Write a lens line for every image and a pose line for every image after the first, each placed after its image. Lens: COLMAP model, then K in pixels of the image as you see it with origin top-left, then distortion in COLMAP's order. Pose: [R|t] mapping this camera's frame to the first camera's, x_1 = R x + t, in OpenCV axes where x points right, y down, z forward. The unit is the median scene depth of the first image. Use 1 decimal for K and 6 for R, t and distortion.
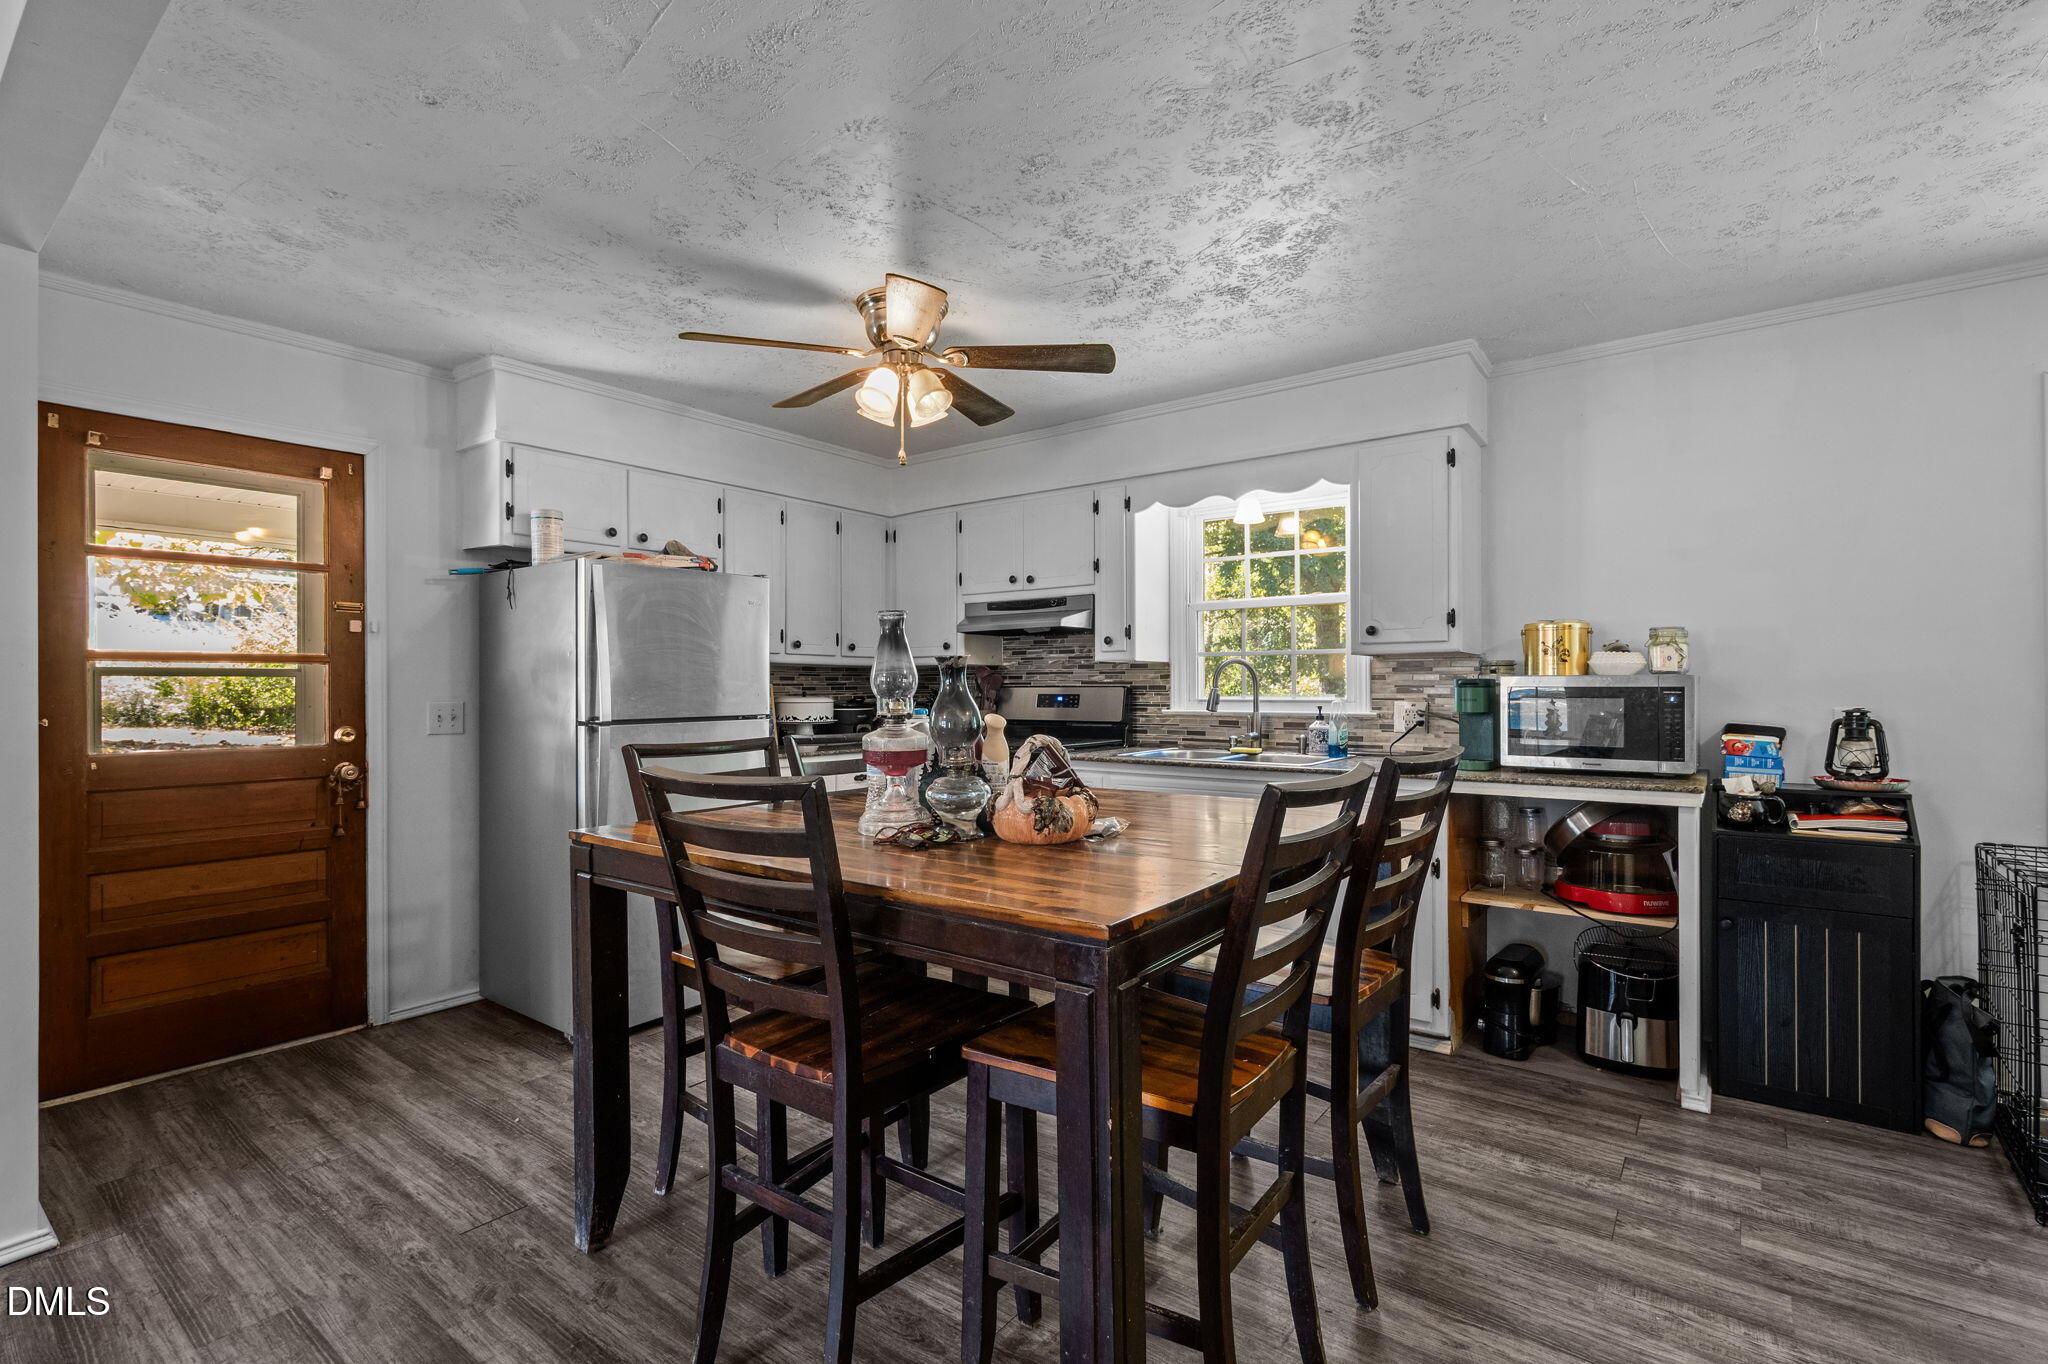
lens RADIAL K [[931.6, 0, 1016.9], [0, 931.6, 688.6], [0, 0, 1]] dist [0.000198, 0.000781]
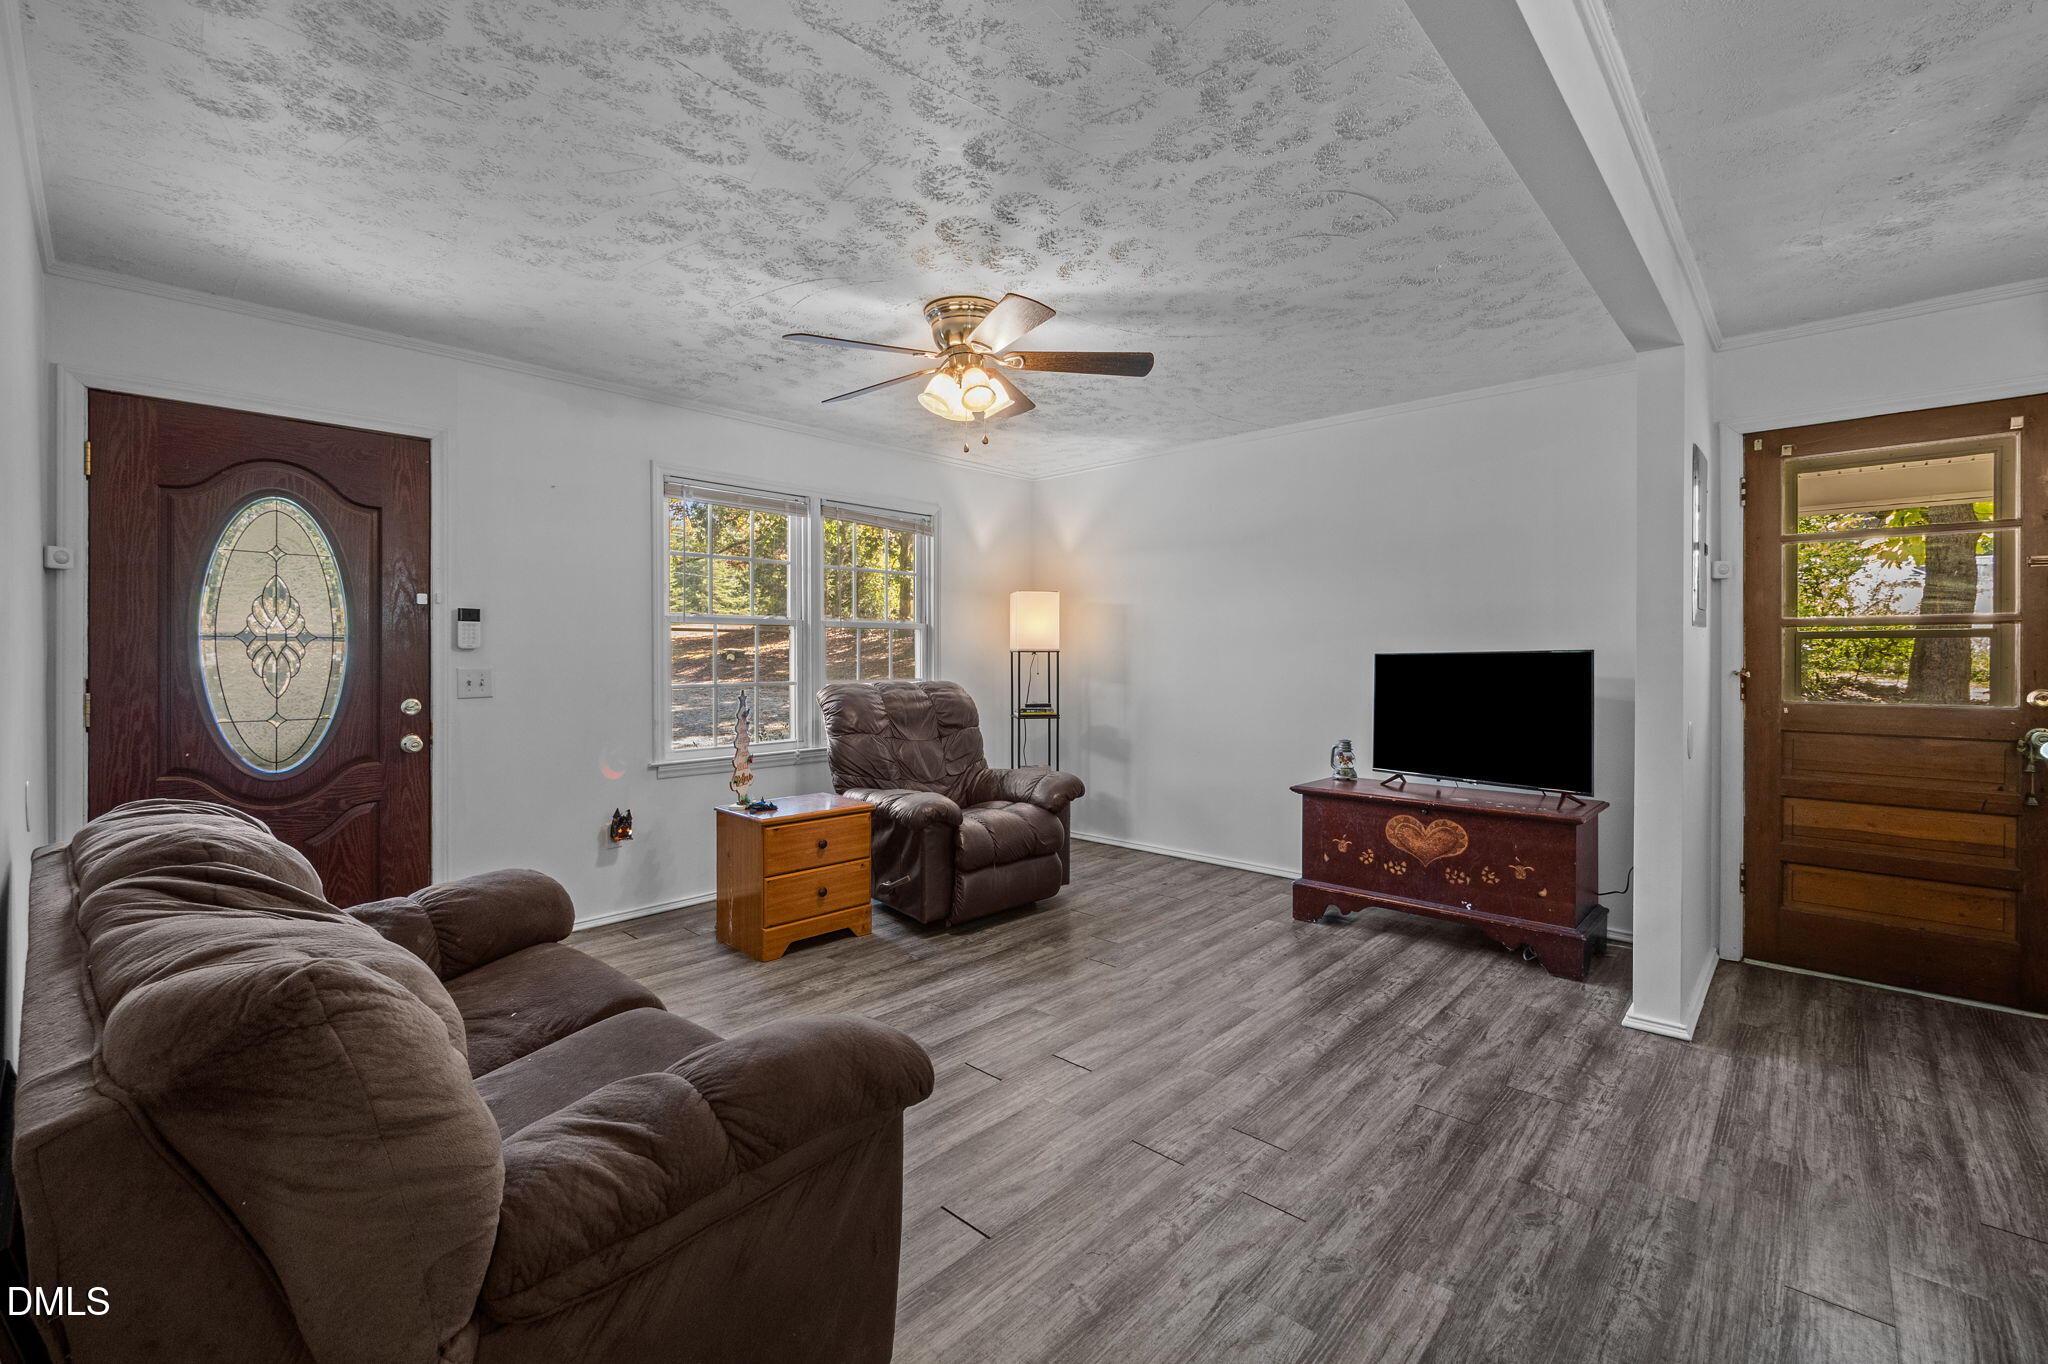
lens RADIAL K [[862.1, 0, 1026.2], [0, 862.1, 663.5], [0, 0, 1]] dist [-0.003789, 0.000690]
pose [[-0.094497, 0.015150, -0.995410, 0.245135], [-0.000649, 0.999883, 0.015280, 0.002433], [0.995525, 0.002090, -0.094477, 0.078554]]
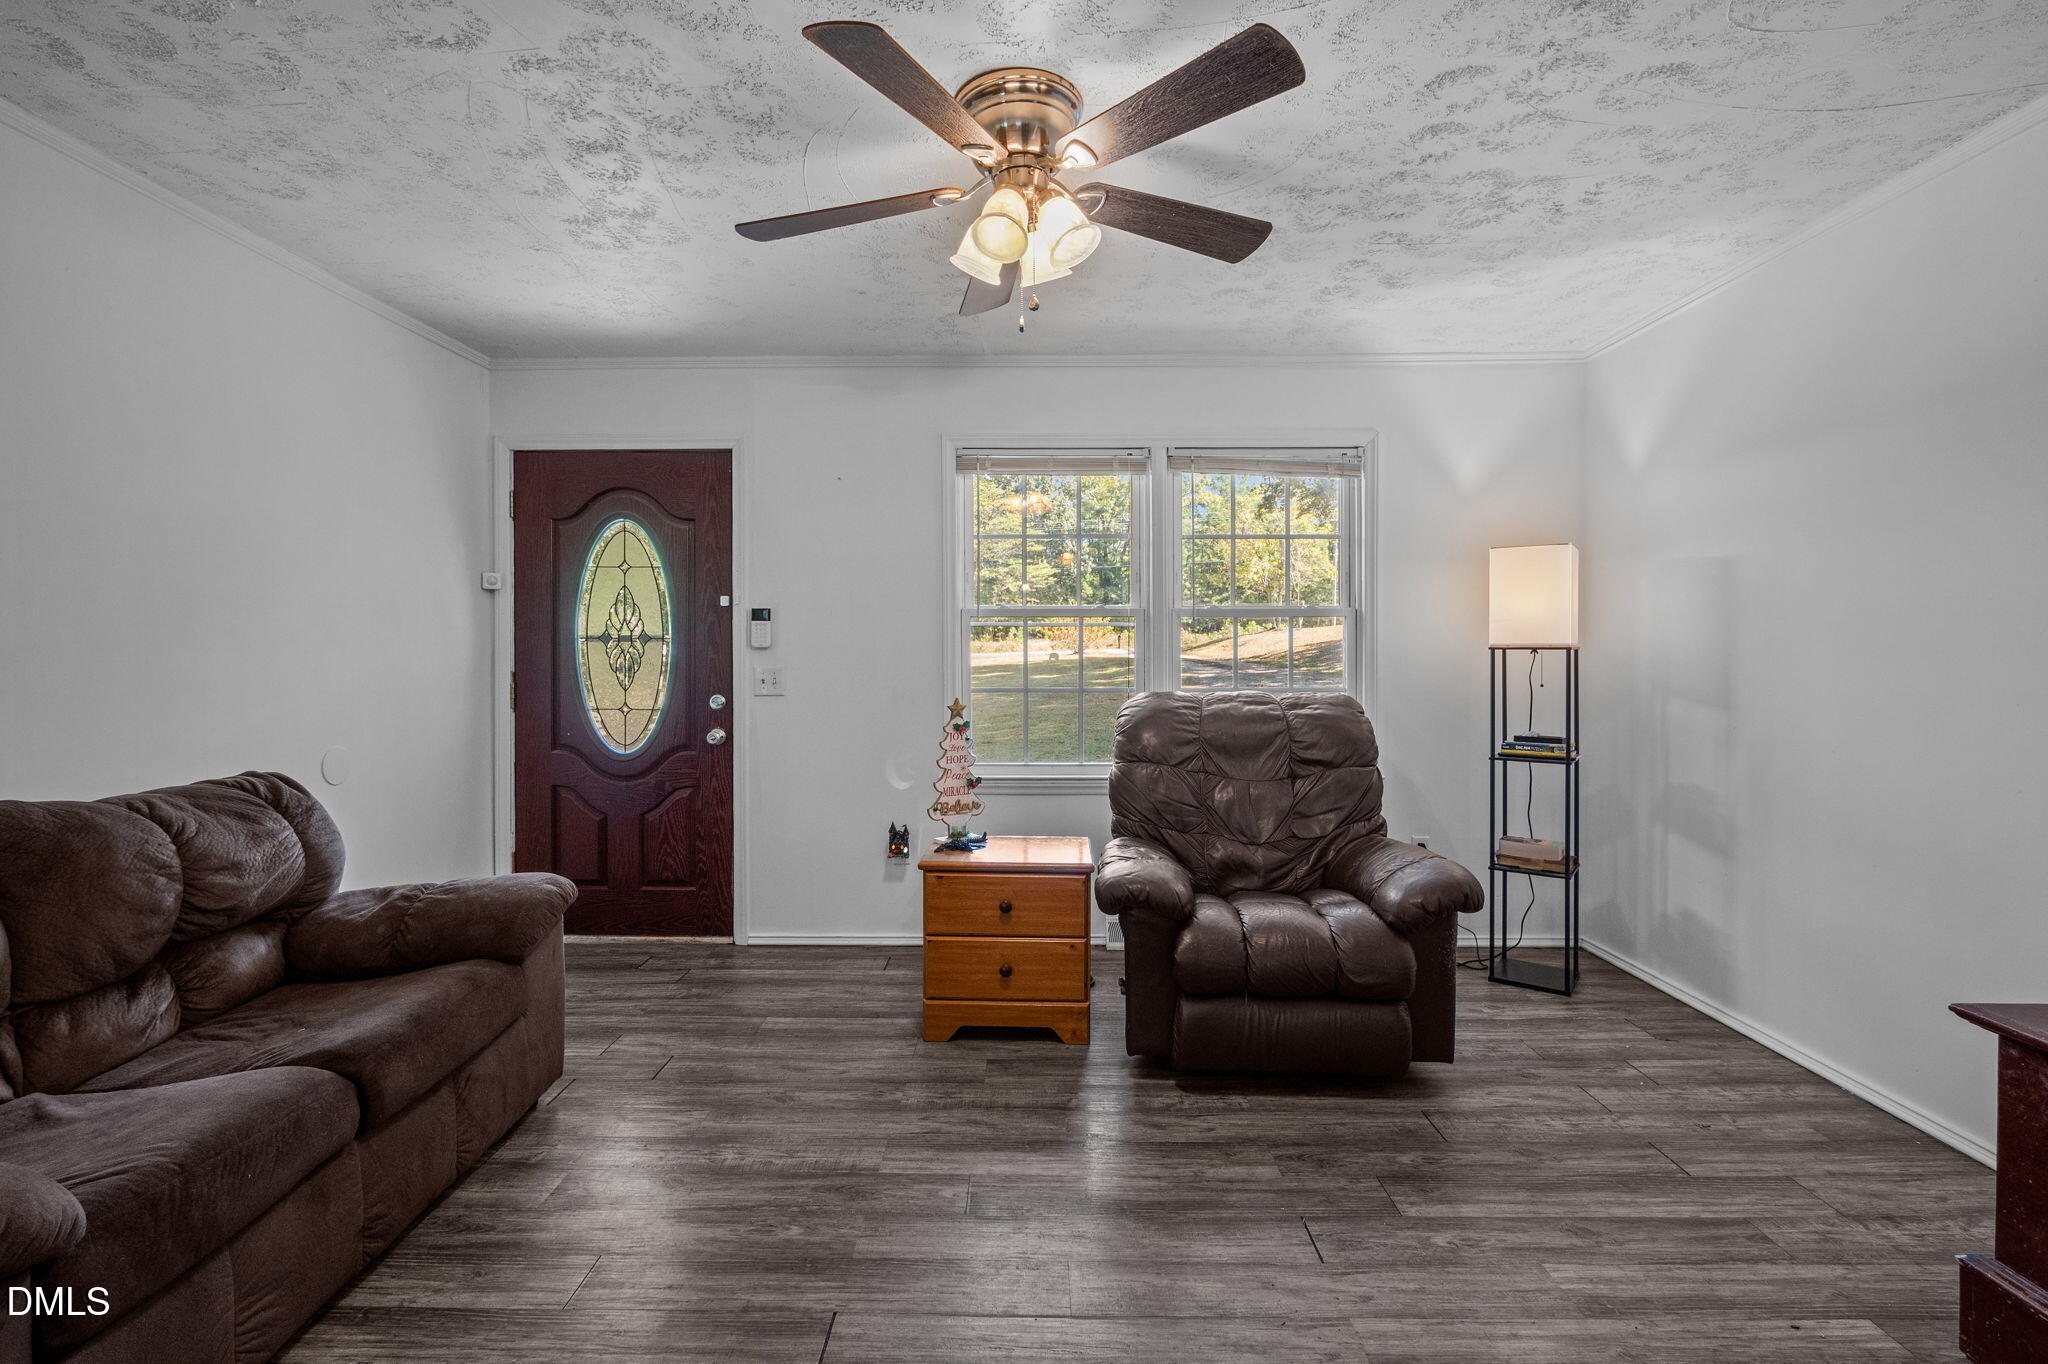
lens RADIAL K [[931.6, 0, 1022.4], [0, 931.6, 662.3], [0, 0, 1]] dist [0.000198, 0.000781]
pose [[-0.800414, 0.011353, -0.599340, -0.335650], [0.003509, 0.999892, 0.014254, 0.003973], [0.599437, 0.009306, -0.800368, 0.456499]]
